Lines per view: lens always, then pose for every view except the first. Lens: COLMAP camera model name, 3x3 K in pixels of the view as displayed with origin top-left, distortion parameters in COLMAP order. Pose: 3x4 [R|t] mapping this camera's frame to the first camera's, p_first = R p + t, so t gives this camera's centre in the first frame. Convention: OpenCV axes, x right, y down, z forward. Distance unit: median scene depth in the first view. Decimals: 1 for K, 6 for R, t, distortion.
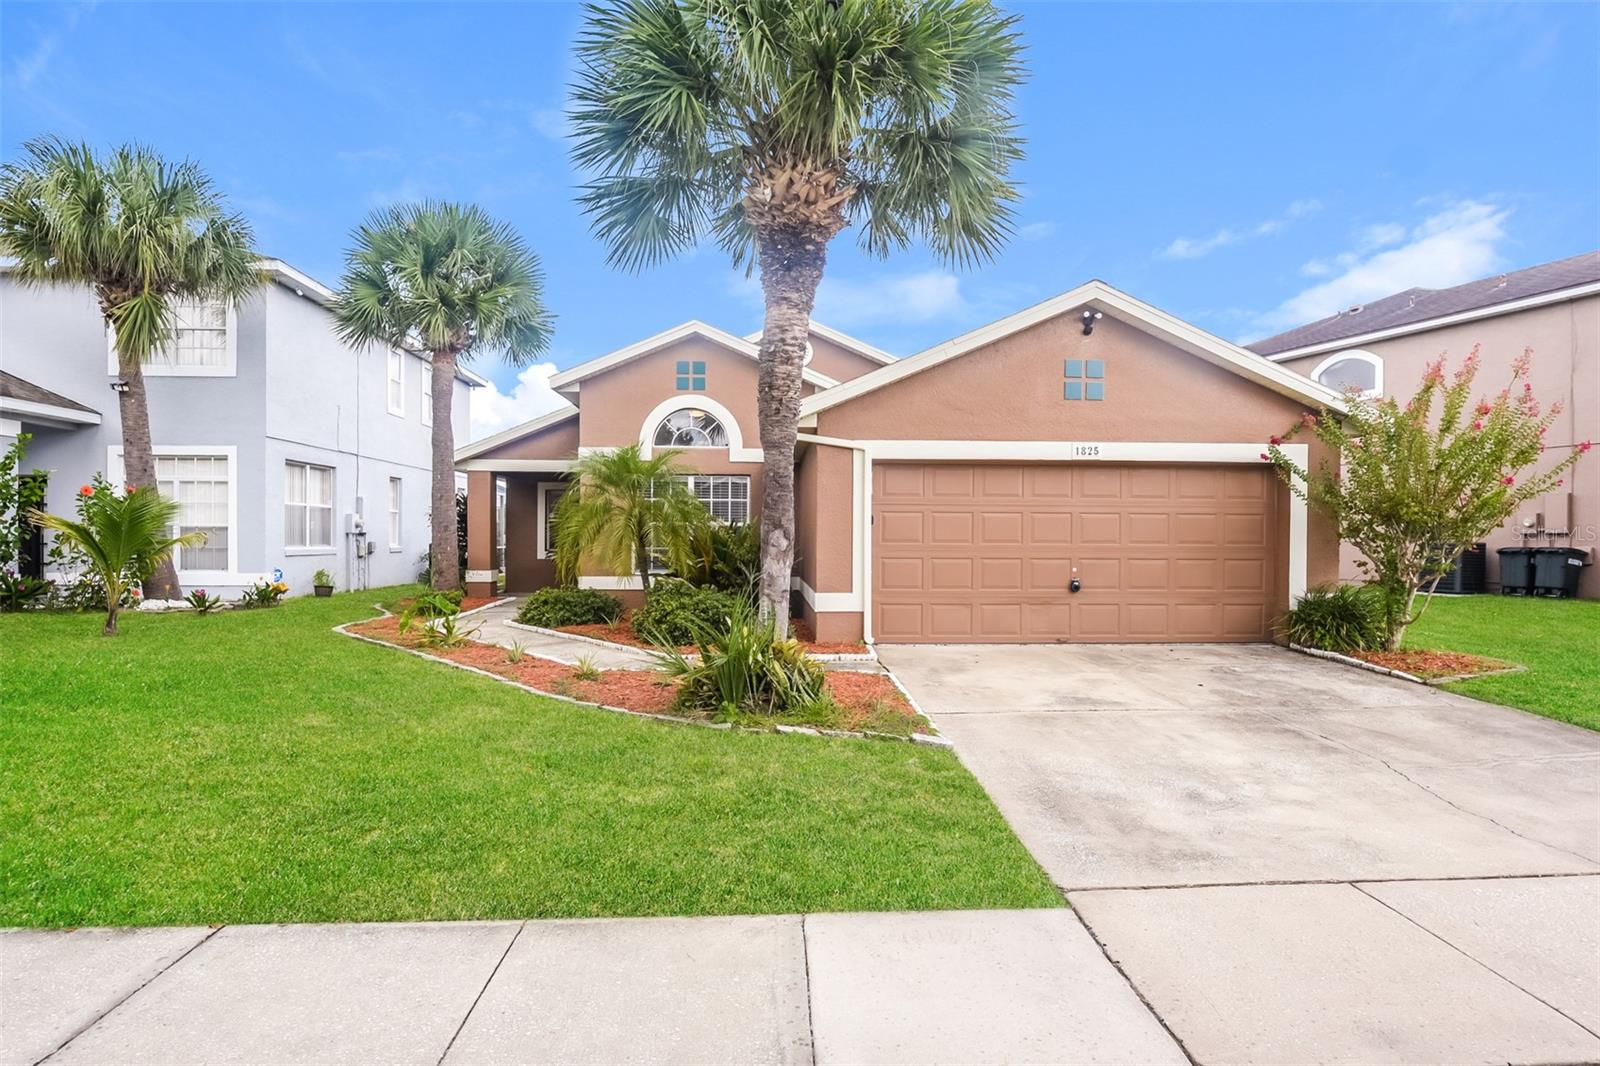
lens RADIAL K [[865.0, 0, 800.6], [0, 865.0, 540.1], [0, 0, 1]] dist [-0.016704, -0.001239]
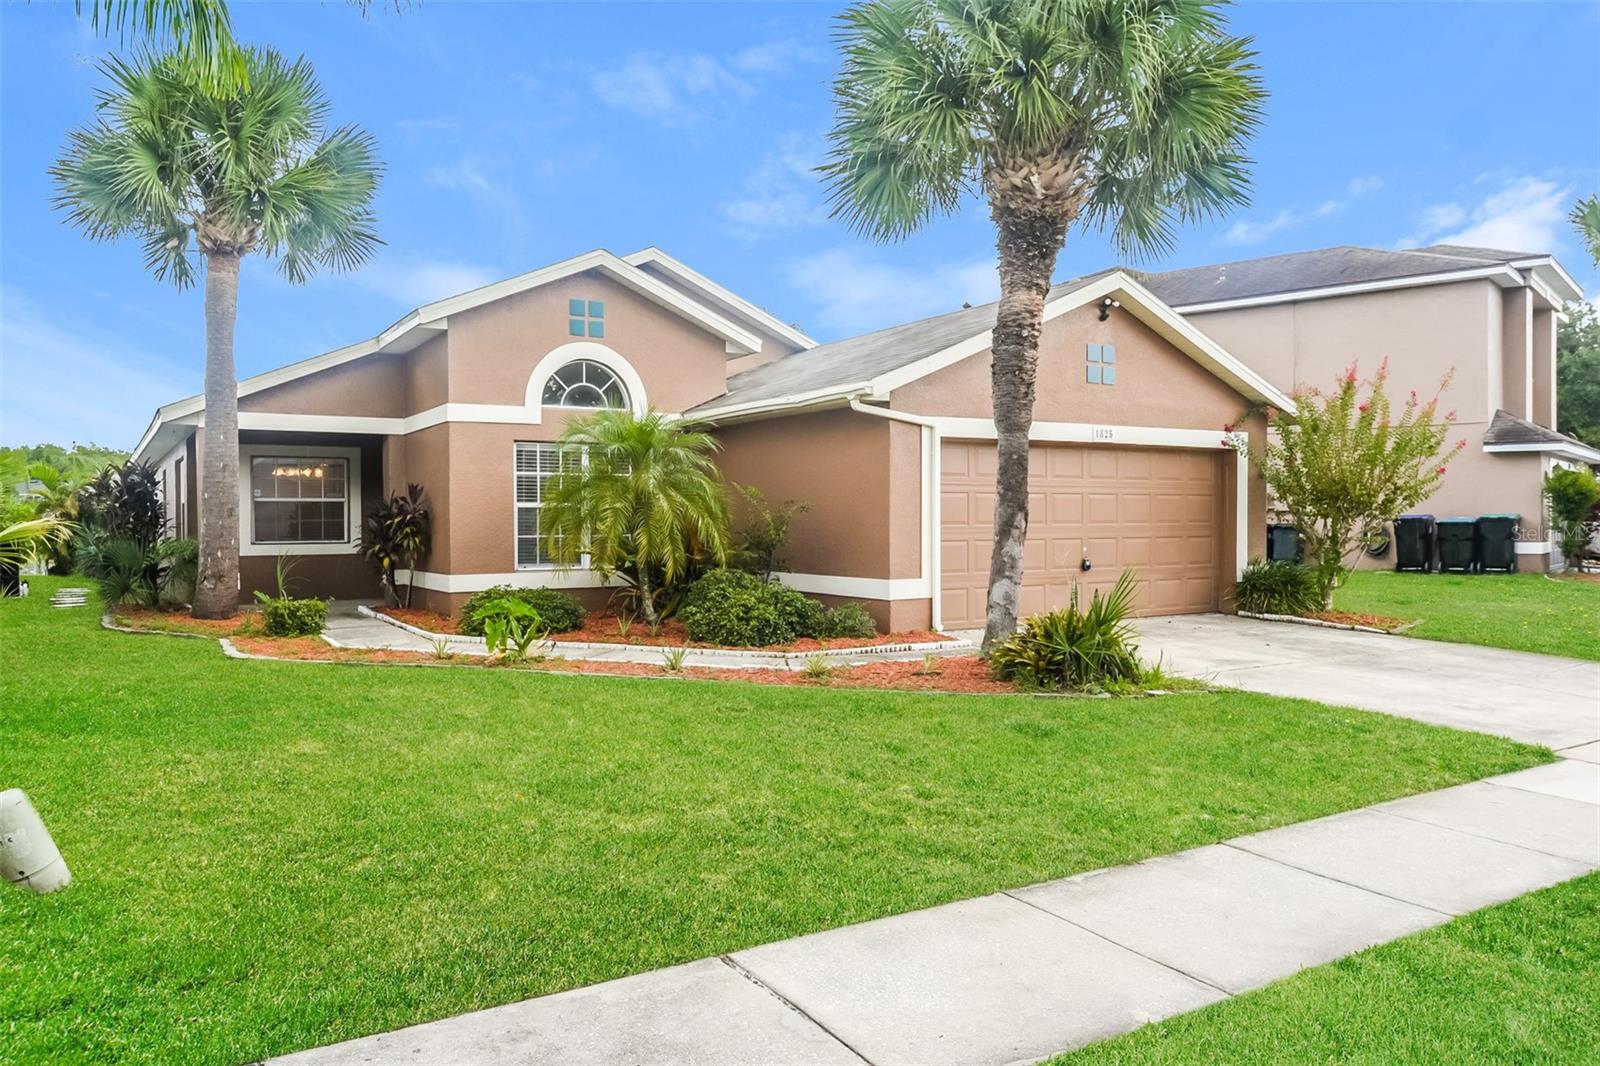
lens RADIAL K [[1173.5, 0, 800.8], [0, 1173.5, 523.3], [0, 0, 1]] dist [-0.025684, 0.001752]
pose [[0.877868, -0.010460, 0.478789, -0.655707], [0.010784, 0.999940, 0.002073, -0.002973], [-0.478782, 0.003344, 0.877928, -0.055054]]
